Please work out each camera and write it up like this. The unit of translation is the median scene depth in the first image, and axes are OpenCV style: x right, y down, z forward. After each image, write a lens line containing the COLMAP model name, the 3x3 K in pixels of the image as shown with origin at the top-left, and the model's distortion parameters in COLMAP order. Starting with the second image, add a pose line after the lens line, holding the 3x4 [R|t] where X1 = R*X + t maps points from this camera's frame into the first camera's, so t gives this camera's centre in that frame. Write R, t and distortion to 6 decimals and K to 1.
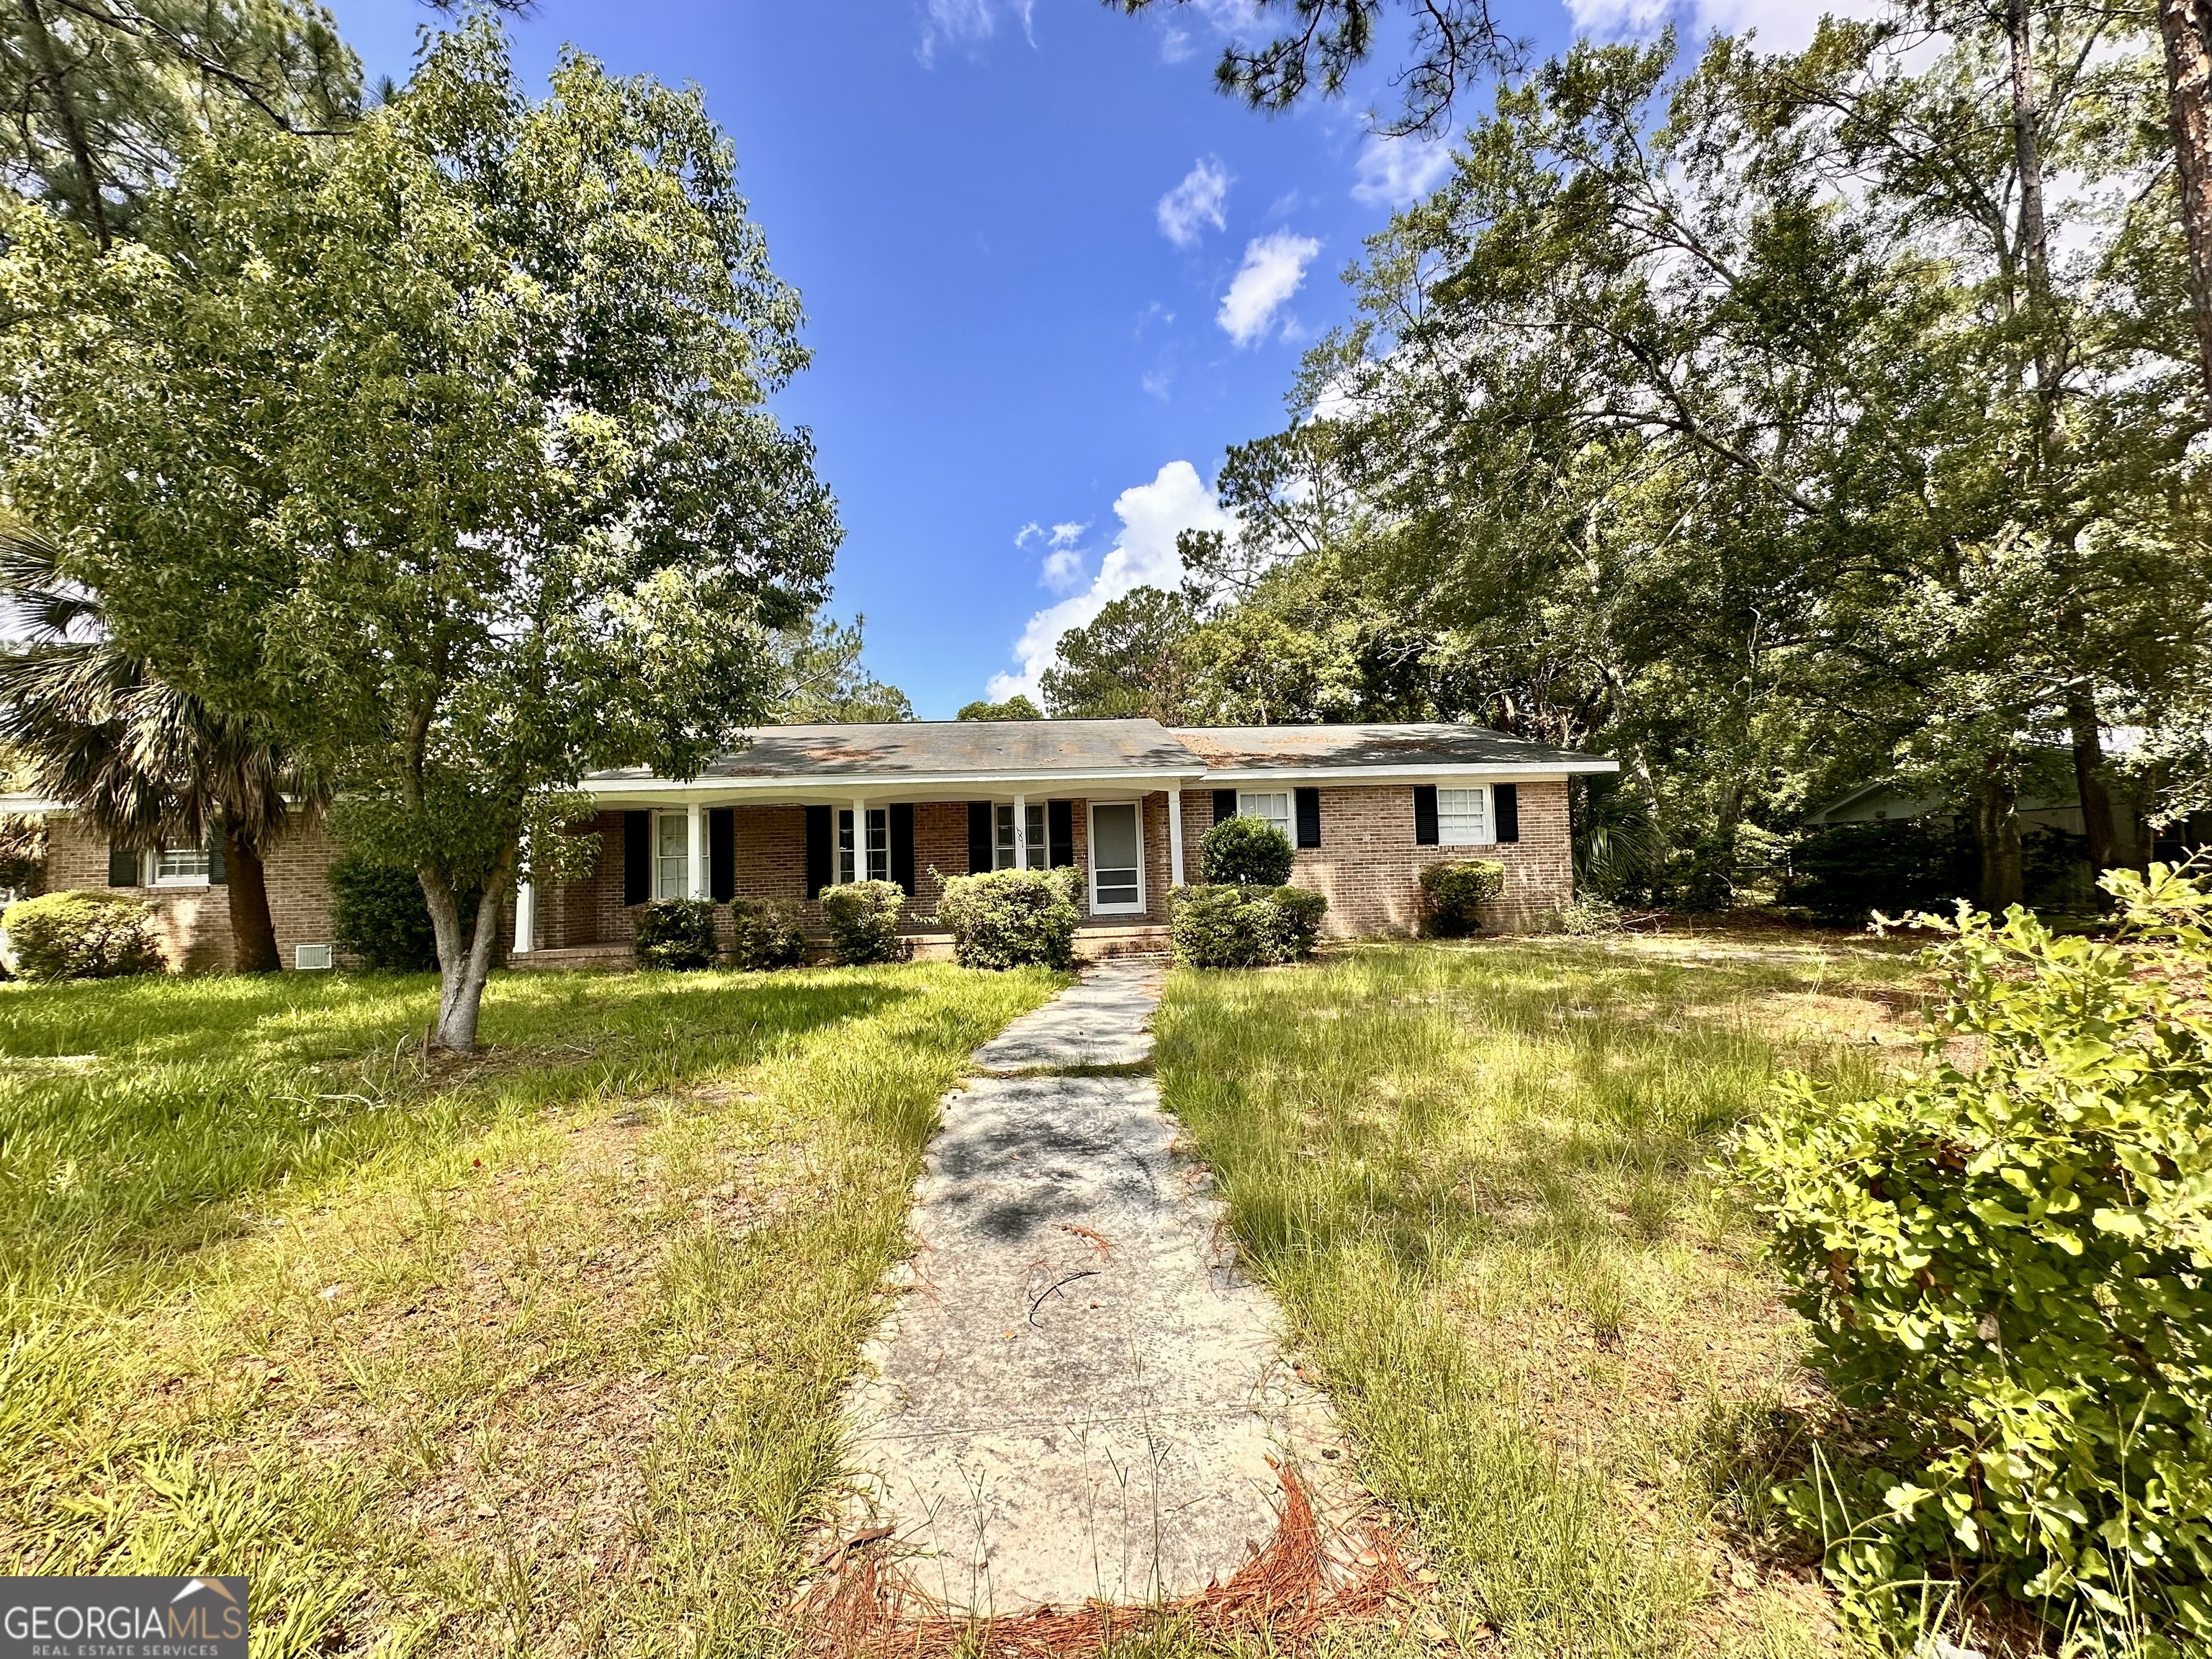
lens RADIAL K [[888.0, 0, 1261.6], [0, 888.0, 842.0], [0, 0, 1]] dist [0.000149, -0.000051]
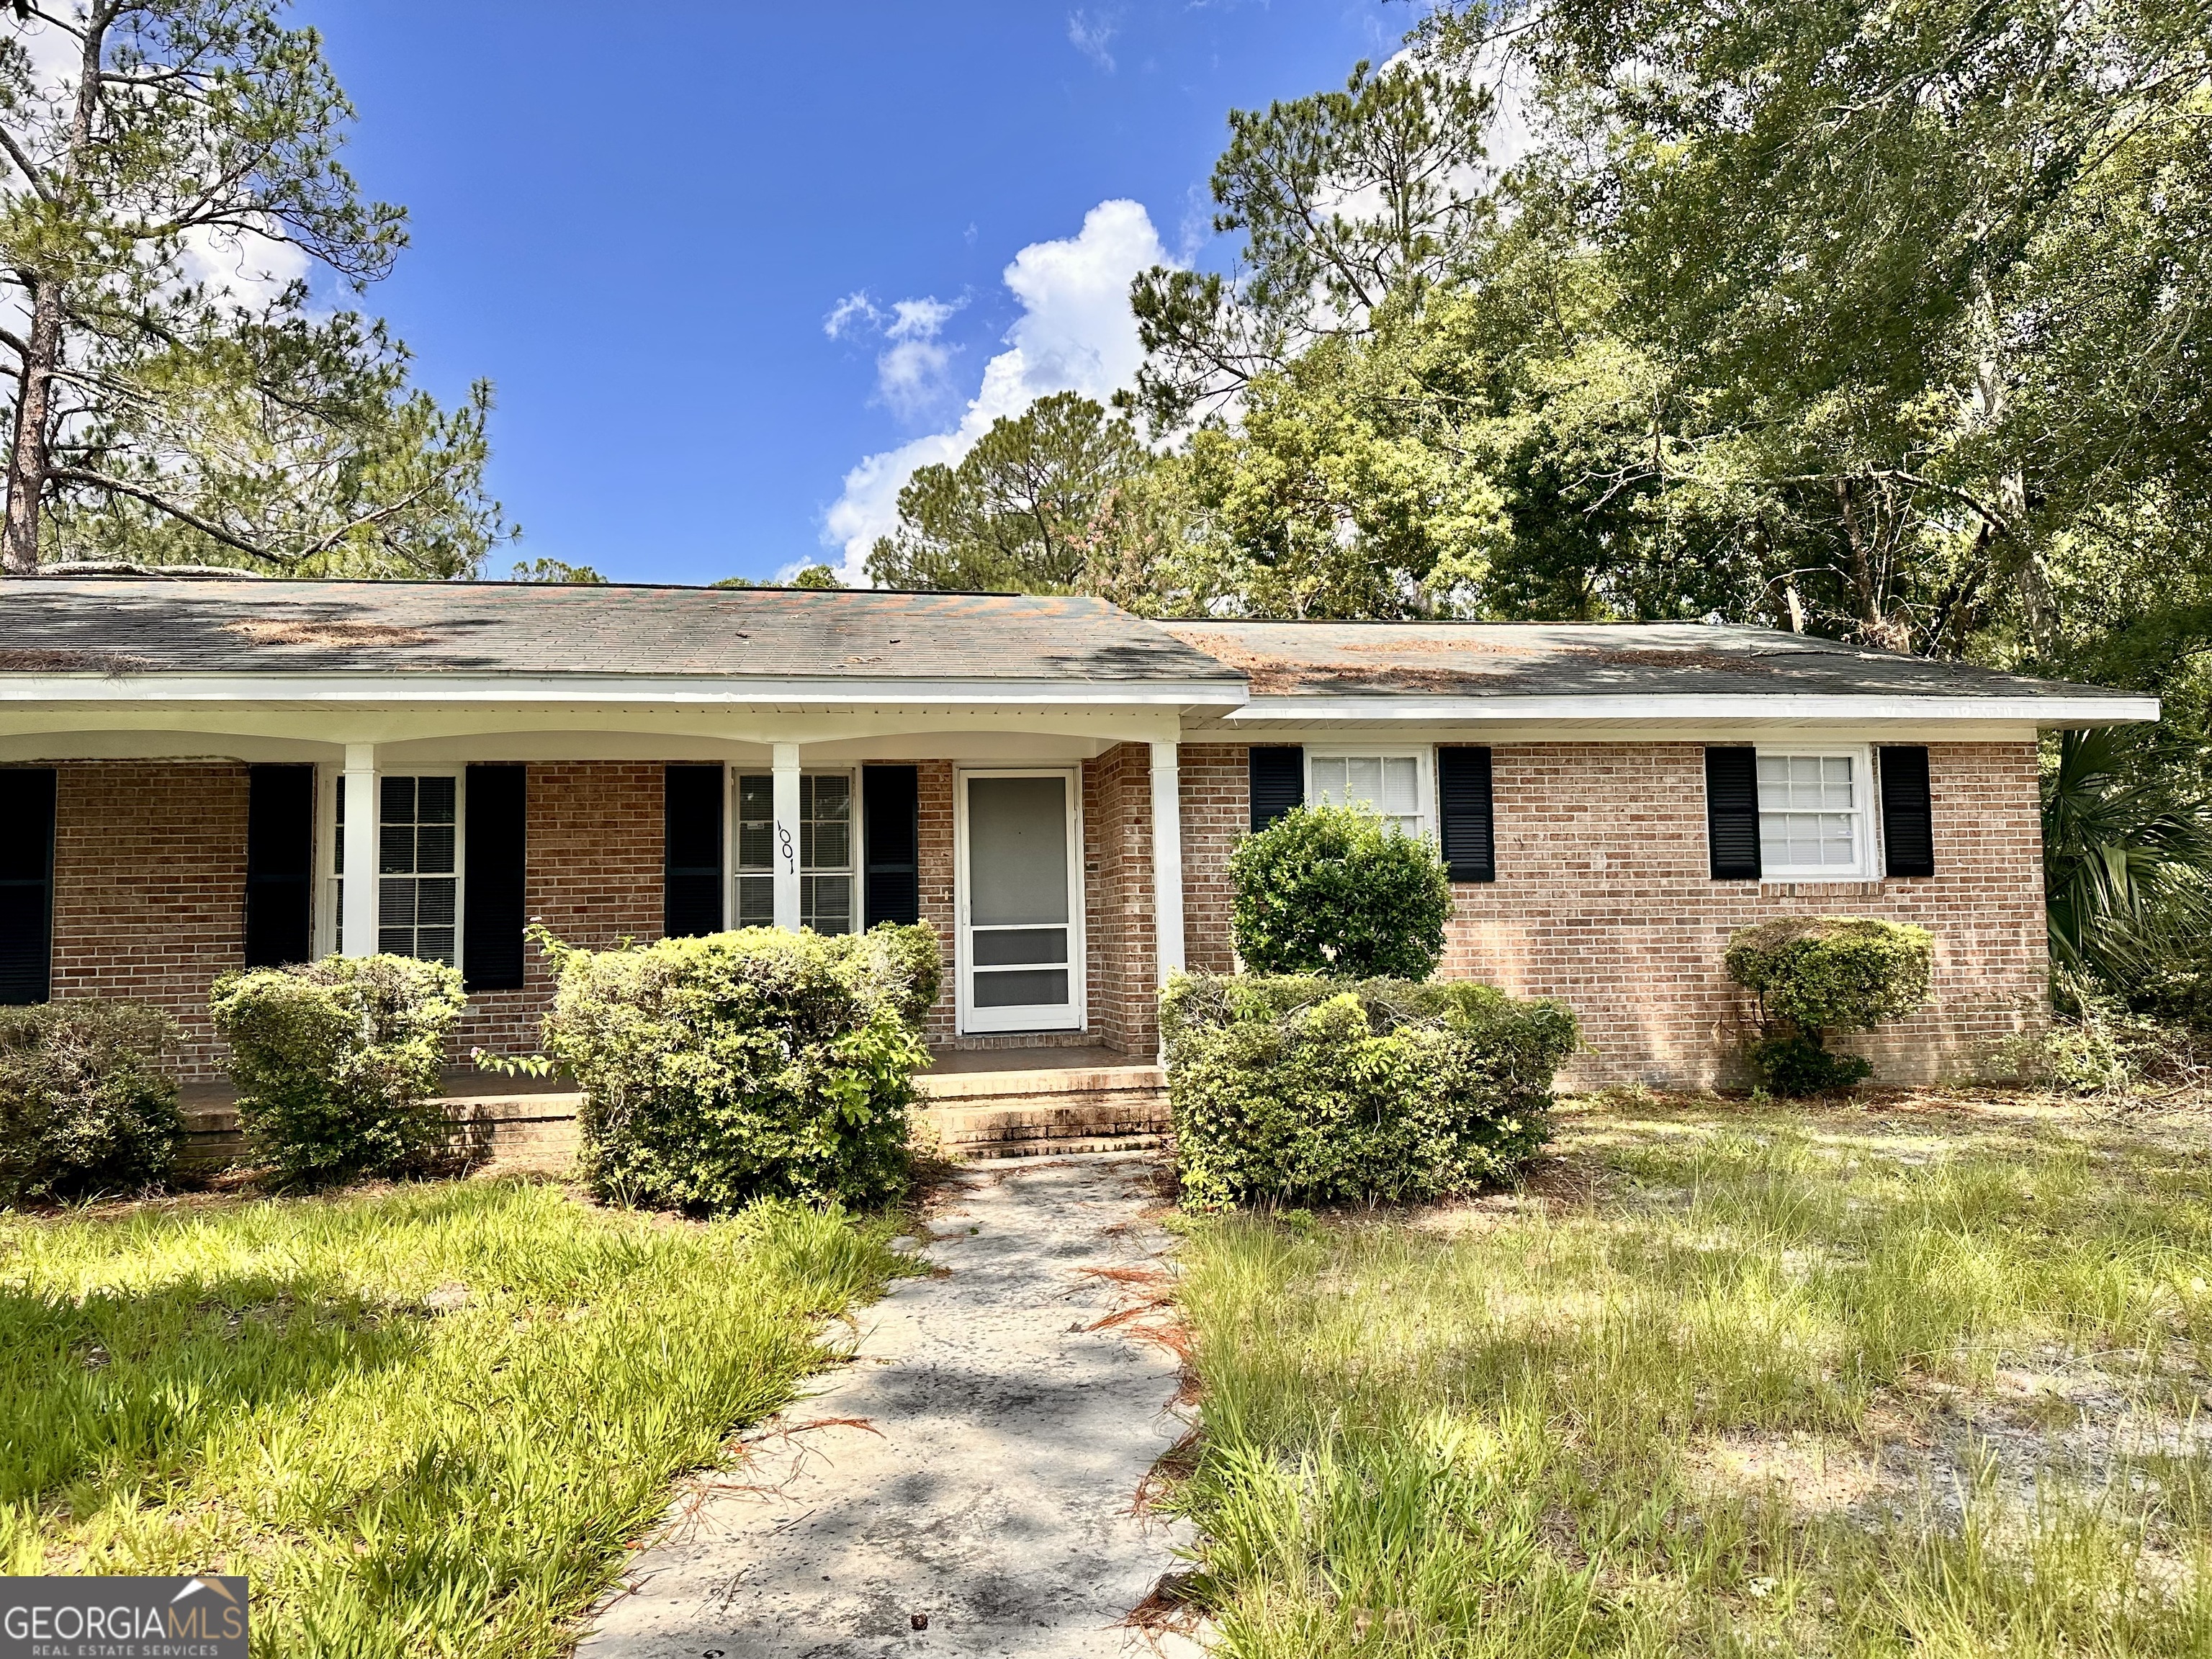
lens RADIAL K [[1539.0, 0, 1271.7], [0, 1539.0, 831.0], [0, 0, 1]] dist [0.075105, -0.053900]
pose [[0.999831, 0.014756, 0.011003, -0.050171], [-0.014475, 0.999576, -0.025268, 0.001335], [-0.011371, 0.025104, 0.999620, 0.248514]]
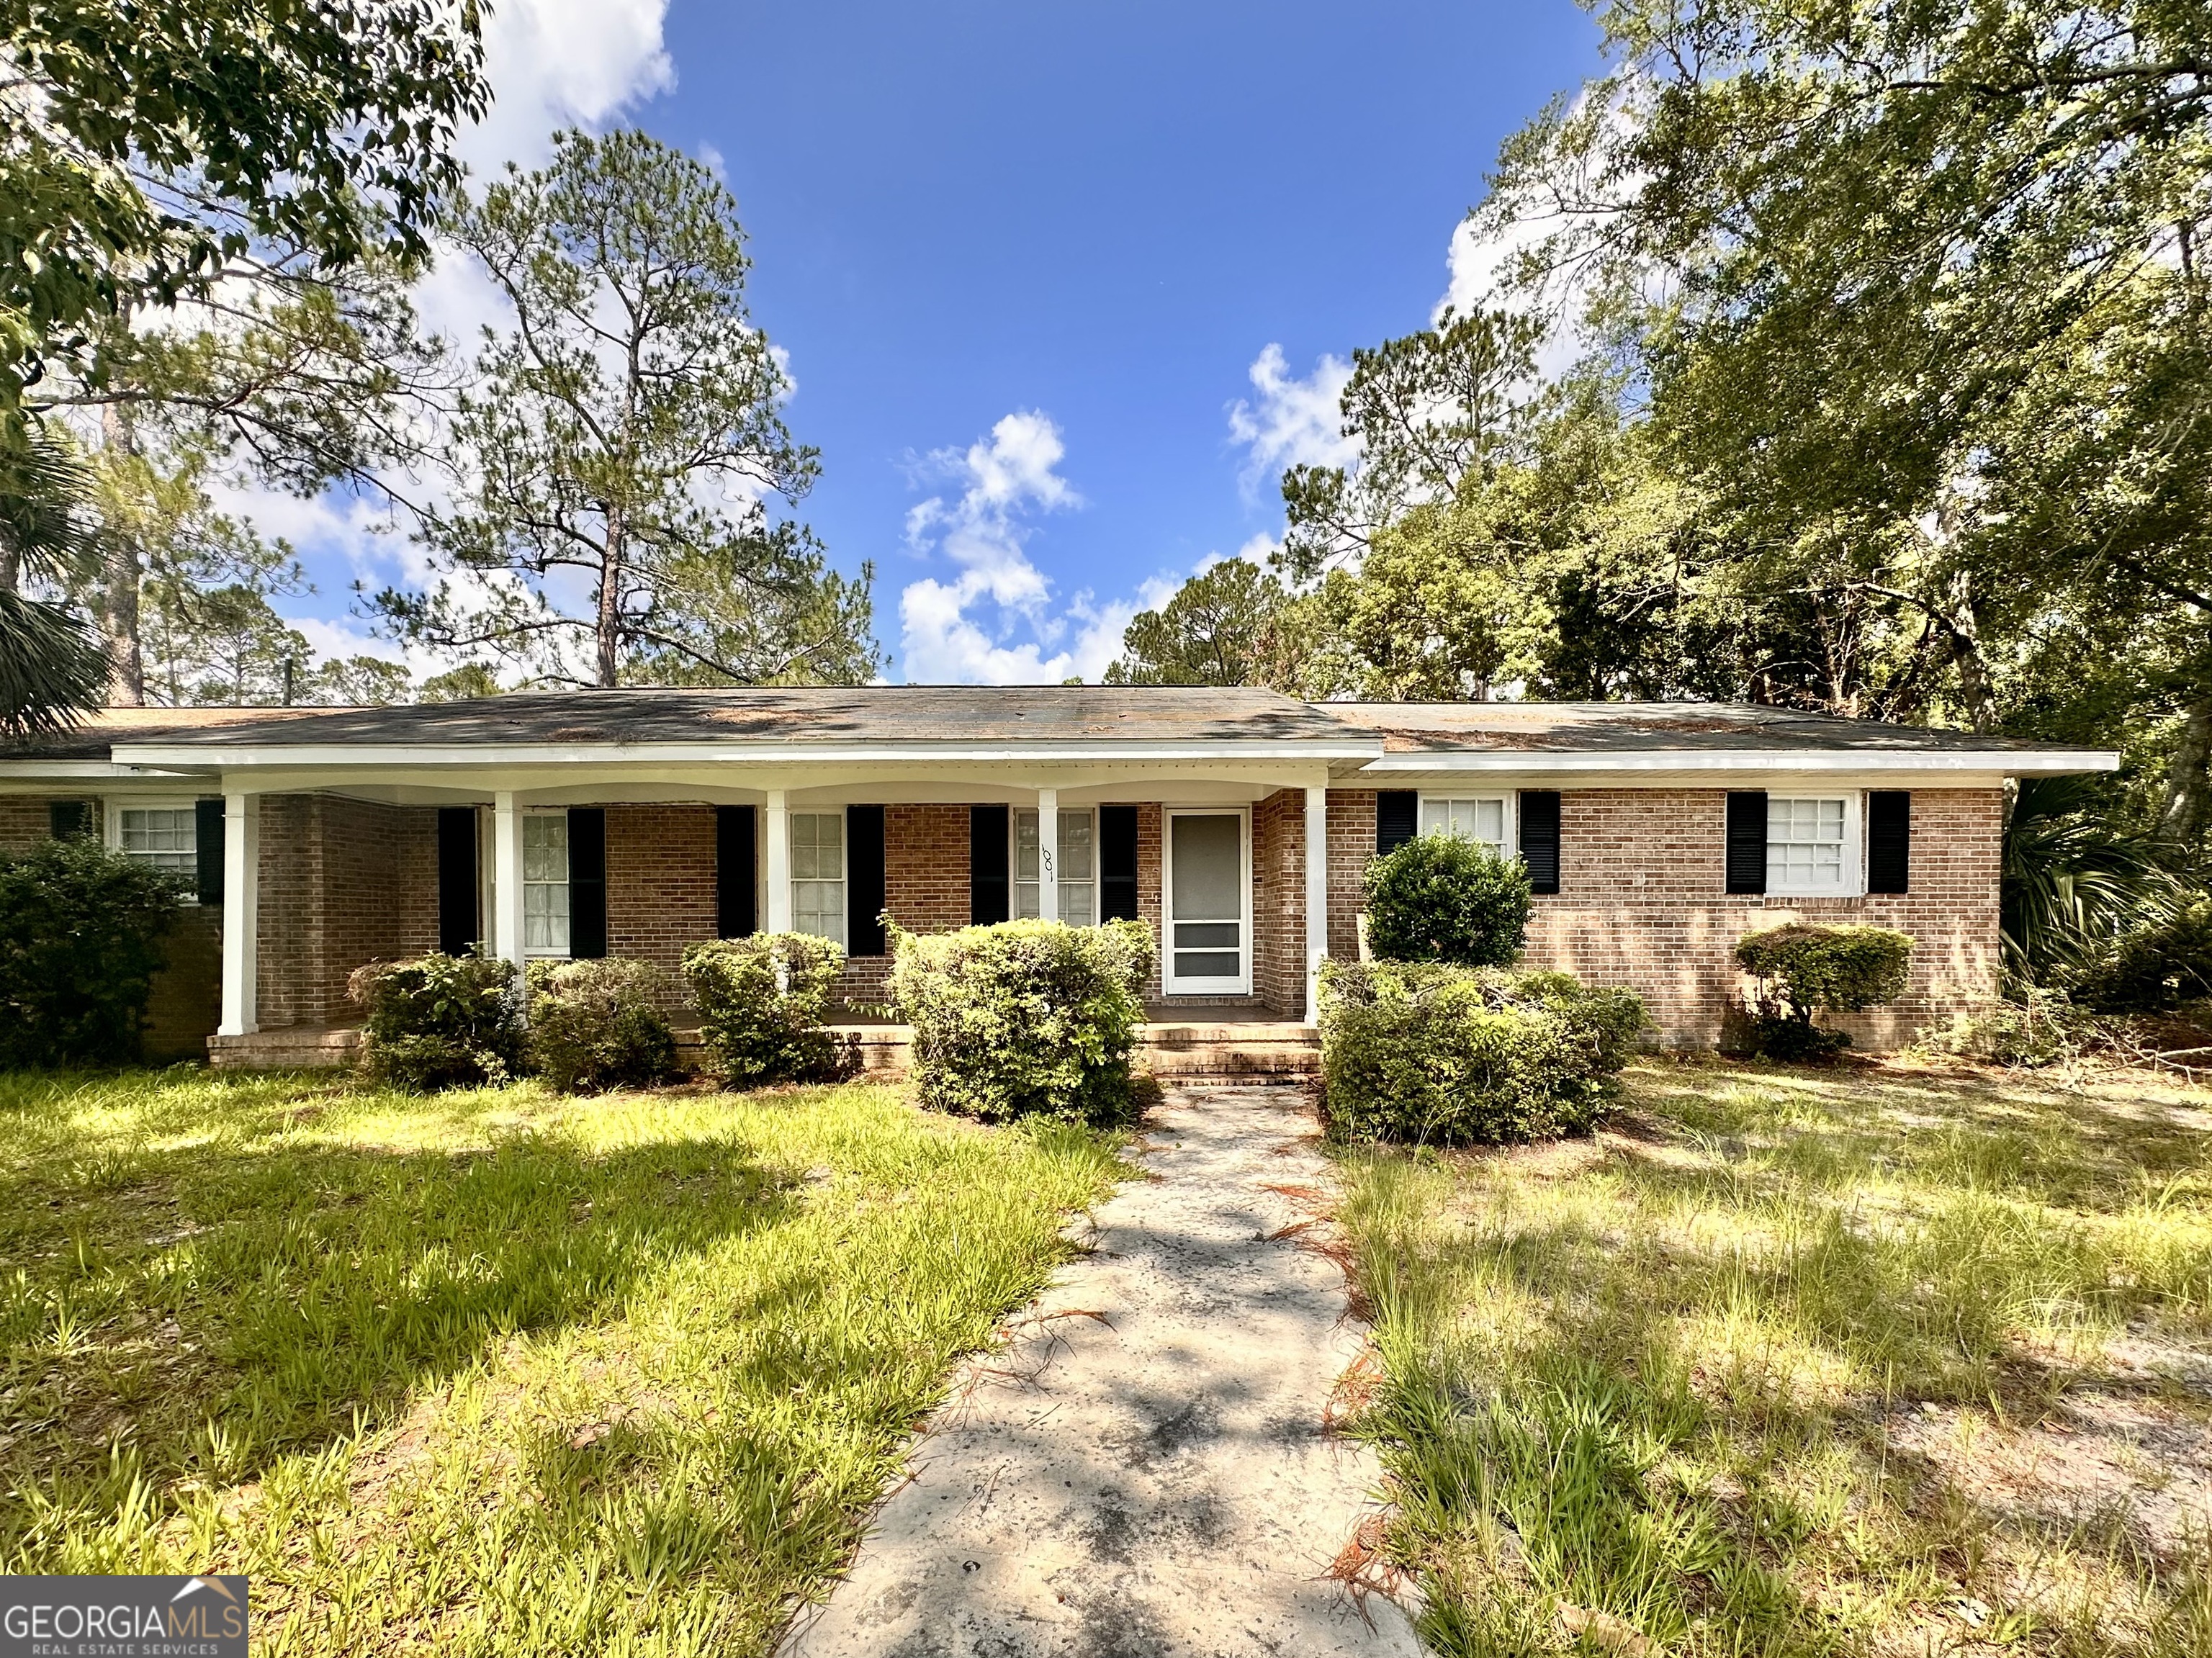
lens RADIAL K [[1018.3, 0, 1186.0], [0, 1018.3, 913.2], [0, 0, 1]] dist [0.016676, -0.000086]
pose [[0.986228, 0.030697, -0.162519, -0.063915], [-0.025447, 0.999088, 0.034289, 0.001531], [0.163423, -0.029682, 0.986109, 0.306474]]
